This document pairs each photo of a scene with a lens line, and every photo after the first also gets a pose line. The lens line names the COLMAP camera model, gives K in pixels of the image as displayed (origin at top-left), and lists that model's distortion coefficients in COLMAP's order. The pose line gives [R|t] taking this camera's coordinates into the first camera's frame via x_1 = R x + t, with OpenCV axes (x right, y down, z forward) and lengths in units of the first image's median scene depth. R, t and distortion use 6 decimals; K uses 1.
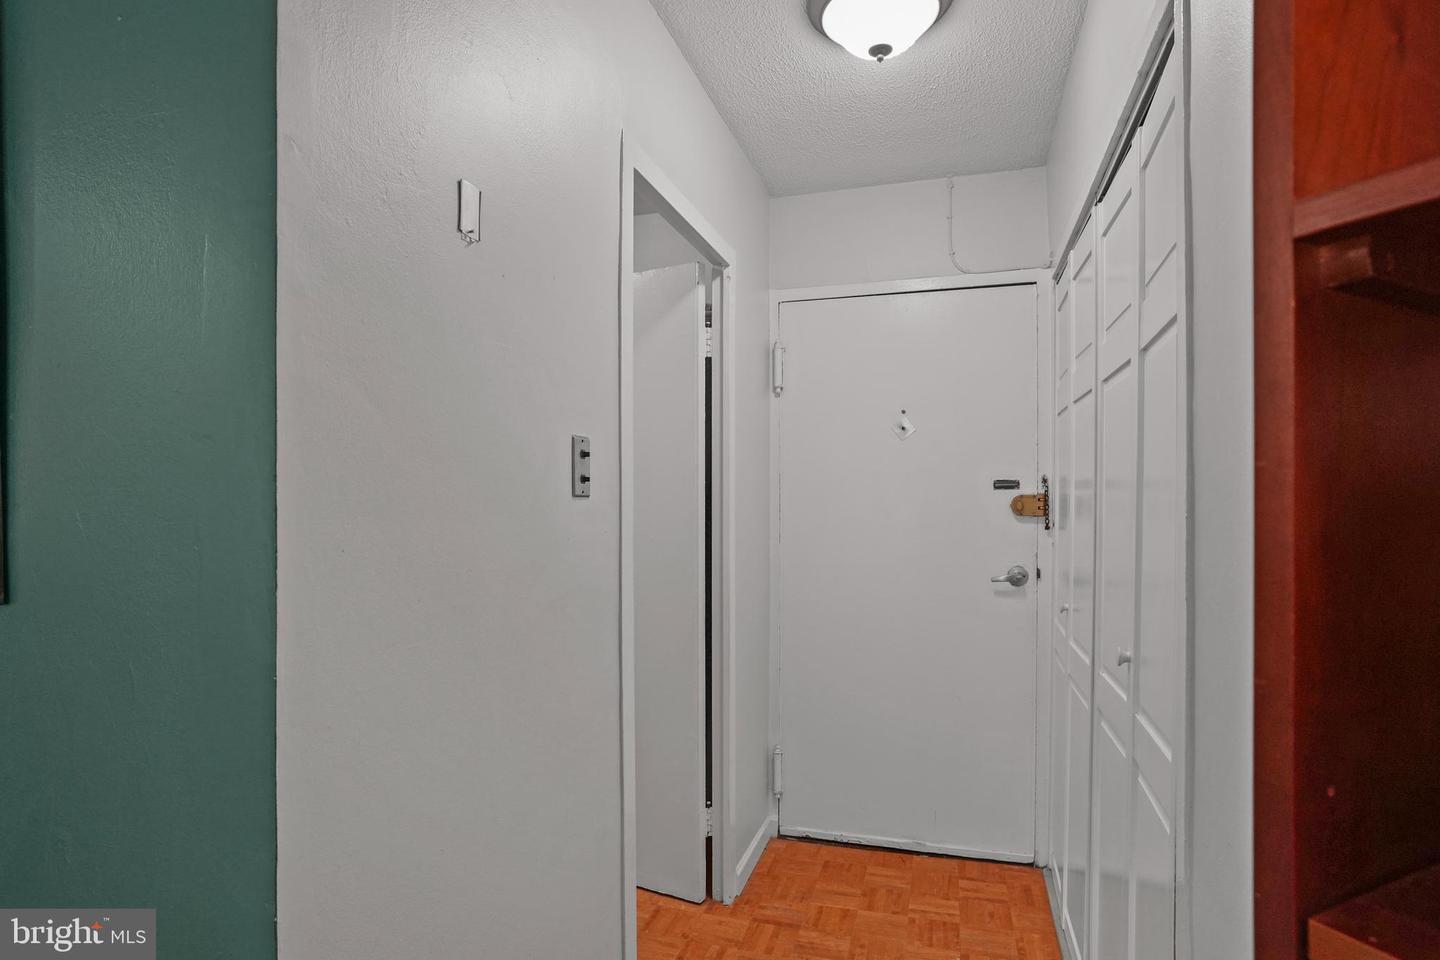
lens RADIAL K [[756.9, 0, 718.9], [0, 756.9, 490.5], [0, 0, 1]] dist [-0.048964, 0.018901]
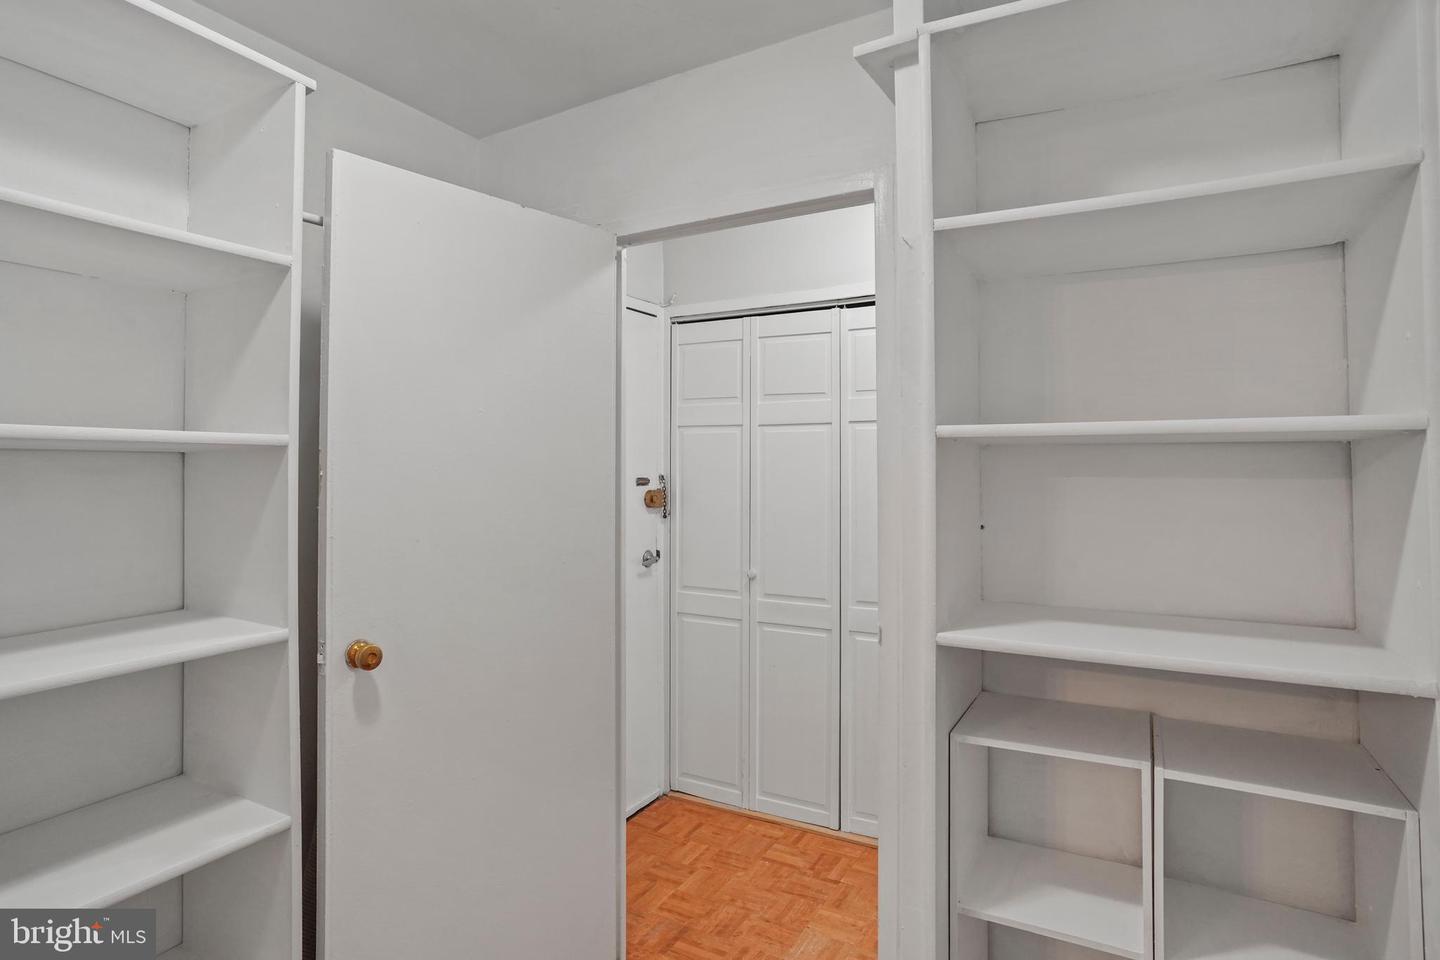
lens RADIAL K [[756.9, 0, 716.6], [0, 756.9, 466.8], [0, 0, 1]] dist [-0.048964, 0.018901]
pose [[0.231684, 0.006806, 0.972767, -0.804246], [-0.002042, 0.999977, -0.006510, -0.025559], [-0.972789, -0.000478, 0.231693, 0.682087]]
